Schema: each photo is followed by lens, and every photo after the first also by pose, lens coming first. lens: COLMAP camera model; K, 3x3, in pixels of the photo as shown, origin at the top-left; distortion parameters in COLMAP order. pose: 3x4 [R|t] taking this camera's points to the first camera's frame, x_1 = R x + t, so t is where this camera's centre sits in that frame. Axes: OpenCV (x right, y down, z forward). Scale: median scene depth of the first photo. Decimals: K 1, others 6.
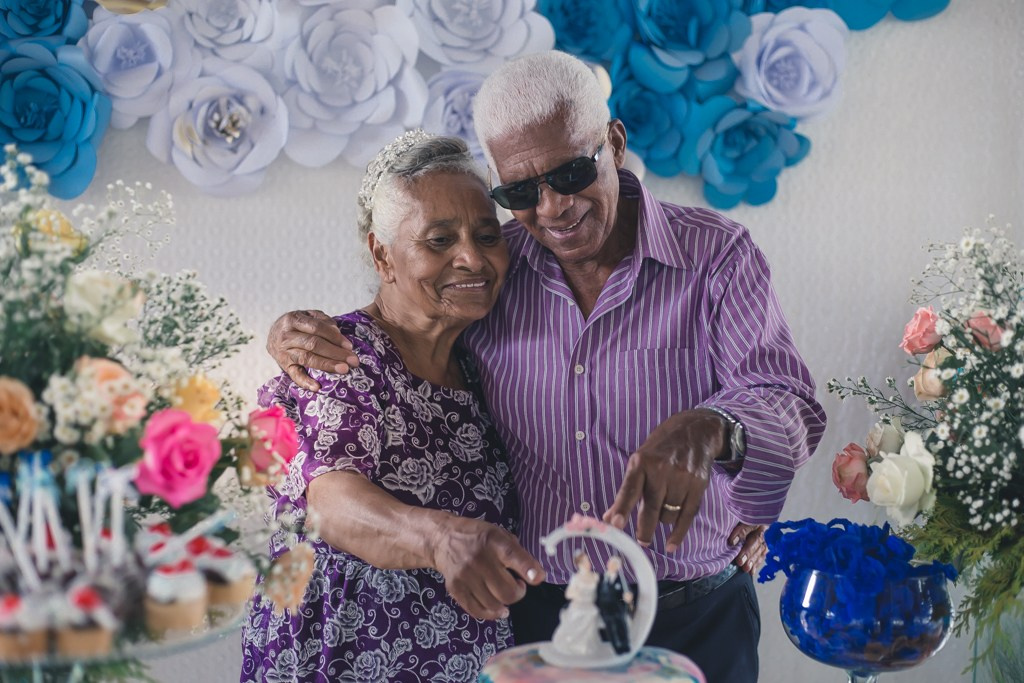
lens RADIAL K [[1527.0, 0, 513.4], [0, 1527.0, 343.9], [0, 0, 1]] dist [-0.123501, 0.000000]
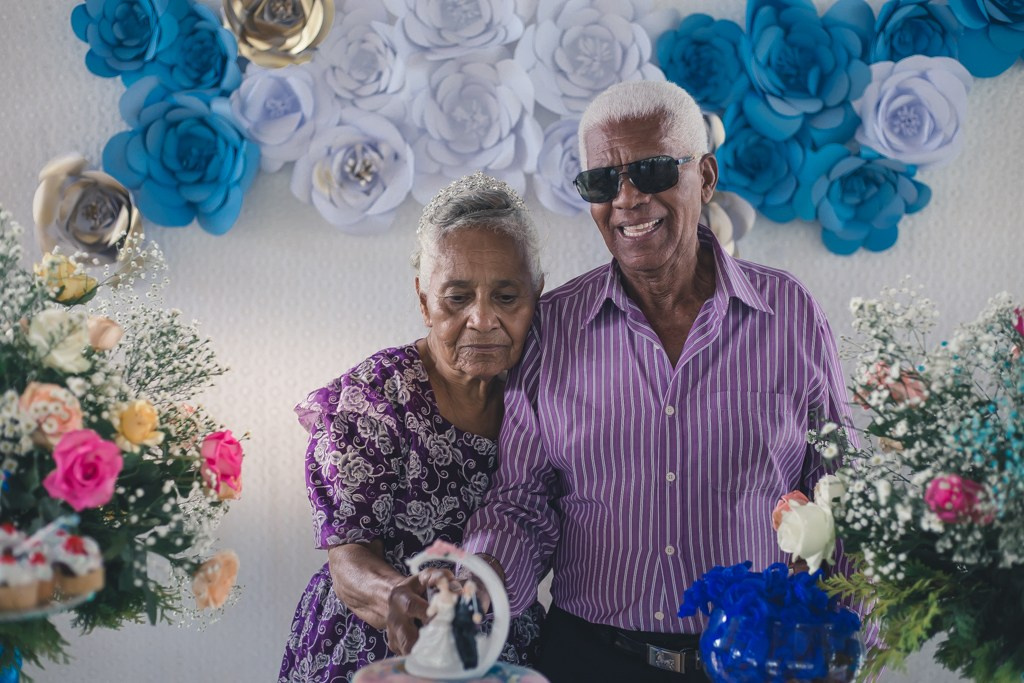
lens RADIAL K [[1527.0, 0, 512.2], [0, 1527.0, 341.1], [0, 0, 1]] dist [-0.123501, 0.000000]
pose [[0.971183, 0.031847, -0.236199, 0.179797], [-0.035891, 0.999273, -0.012841, -0.010800], [0.235618, 0.020949, 0.971620, -0.037179]]
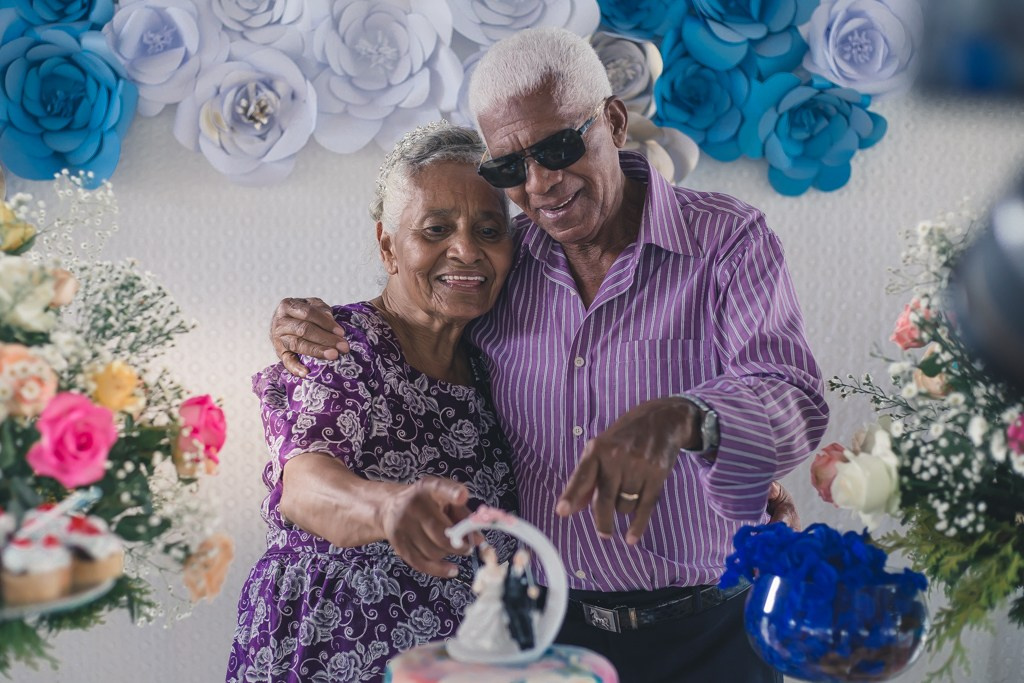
lens RADIAL K [[1687.7, 0, 450.4], [0, 1687.7, 352.6], [0, 0, 1]] dist [-0.120721, 0.000000]
pose [[0.989157, 0.006081, -0.146733, 0.091315], [-0.005707, 0.999979, 0.002973, 0.005178], [0.146748, -0.002103, 0.989172, -0.037706]]
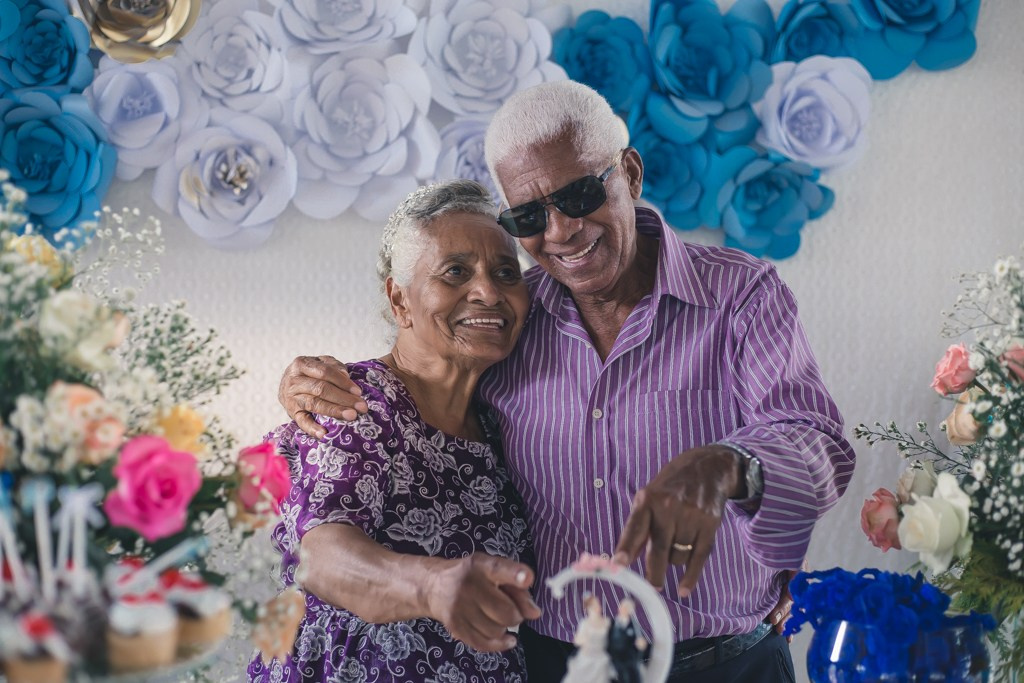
lens RADIAL K [[1527.0, 0, 513.6], [0, 1527.0, 341.4], [0, 0, 1]] dist [-0.123501, 0.000000]
pose [[0.999854, -0.002404, -0.016904, 0.006927], [0.001426, 0.998339, -0.057603, 0.018390], [0.017014, 0.057570, 0.998196, 0.033567]]
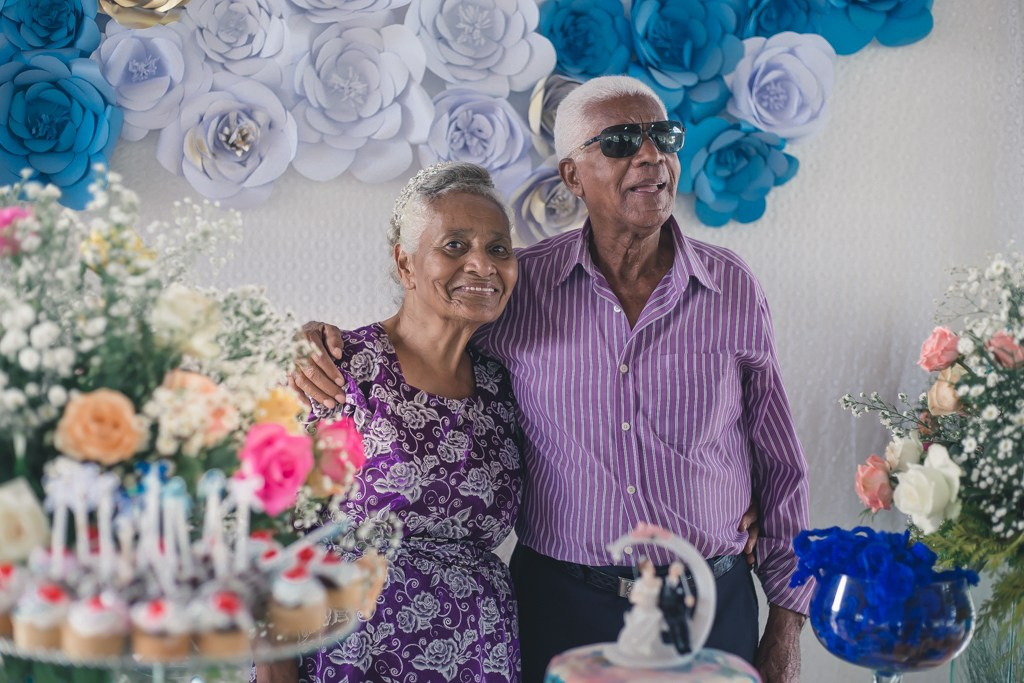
lens RADIAL K [[1527.0, 0, 516.3], [0, 1527.0, 333.2], [0, 0, 1]] dist [-0.123501, 0.000000]
pose [[0.998802, 0.007972, 0.048275, -0.049497], [-0.007415, 0.999904, -0.011693, -0.003161], [-0.048364, 0.011321, 0.998766, -0.025756]]
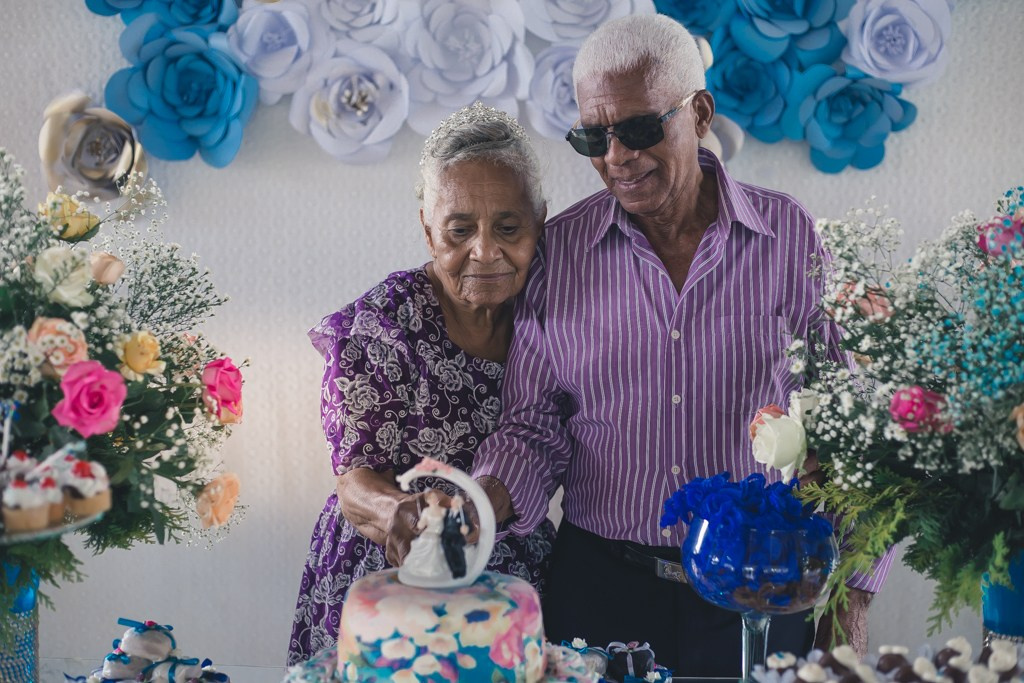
lens RADIAL K [[1527.0, 0, 511.8], [0, 1527.0, 346.1], [0, 0, 1]] dist [-0.123501, 0.000000]
pose [[0.969124, 0.024364, -0.245366, 0.200352], [-0.014221, 0.998973, 0.043025, -0.013181], [0.246162, -0.038207, 0.968475, -0.062705]]
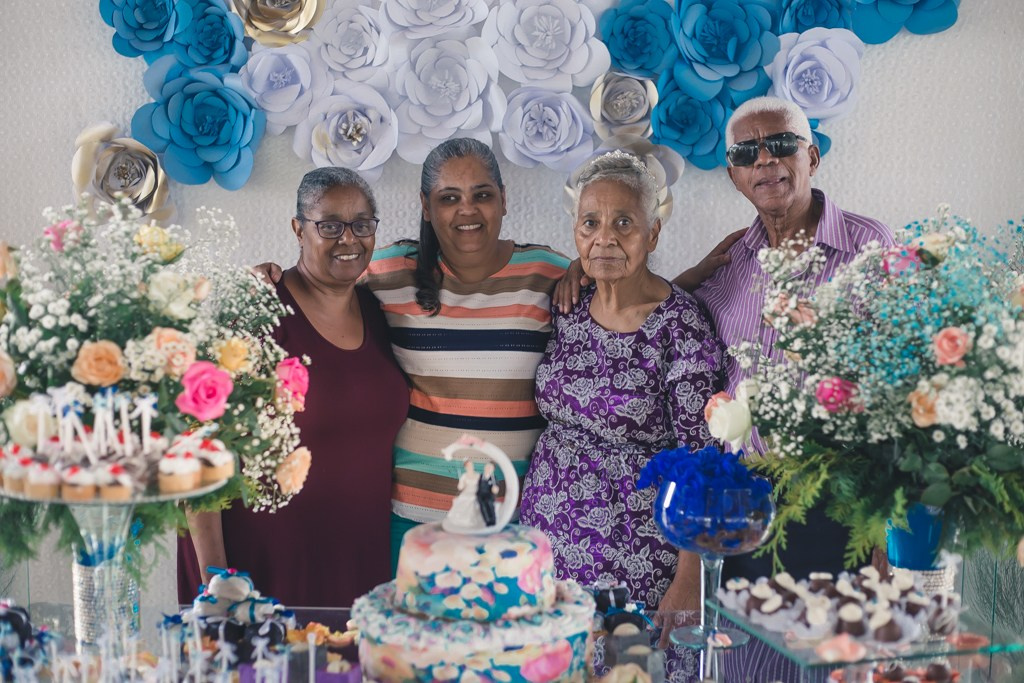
lens RADIAL K [[1527.0, 0, 512.4], [0, 1527.0, 331.3], [0, 0, 1]] dist [-0.123501, 0.000000]
pose [[0.981917, 0.018686, -0.188388, 0.191965], [-0.011517, 0.999170, 0.039076, -0.026831], [0.188962, -0.036200, 0.981317, -0.252335]]
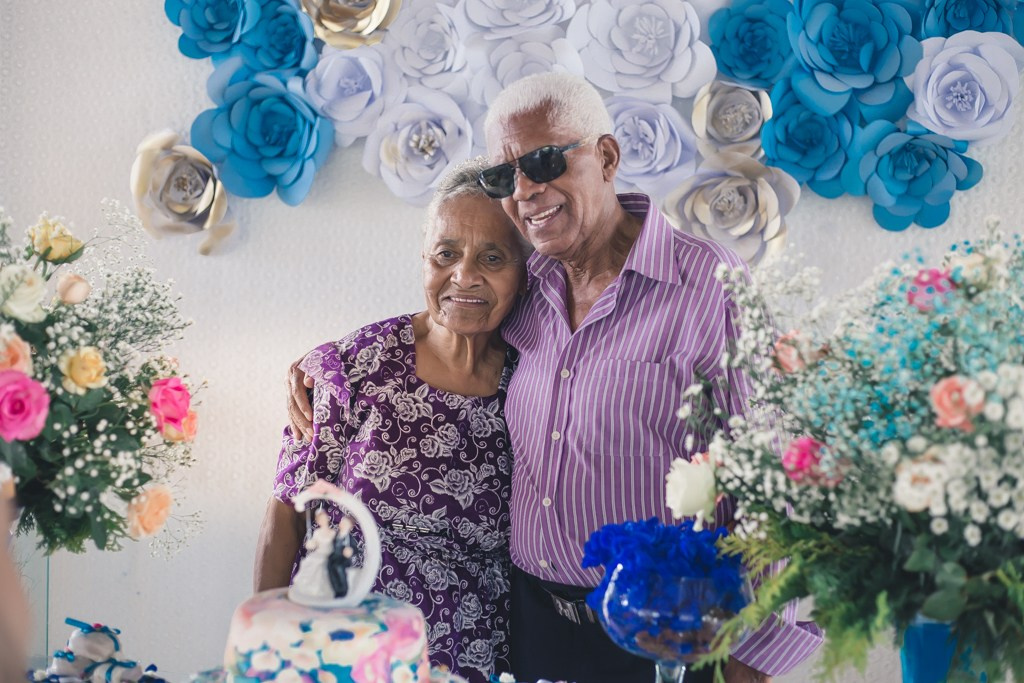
lens RADIAL K [[1527.0, 0, 508.1], [0, 1527.0, 337.8], [0, 0, 1]] dist [-0.123501, 0.000000]
pose [[0.915641, 0.055297, -0.398177, 0.336314], [-0.057520, 0.998324, 0.006371, -0.009336], [0.397861, 0.017069, 0.917287, -0.030627]]
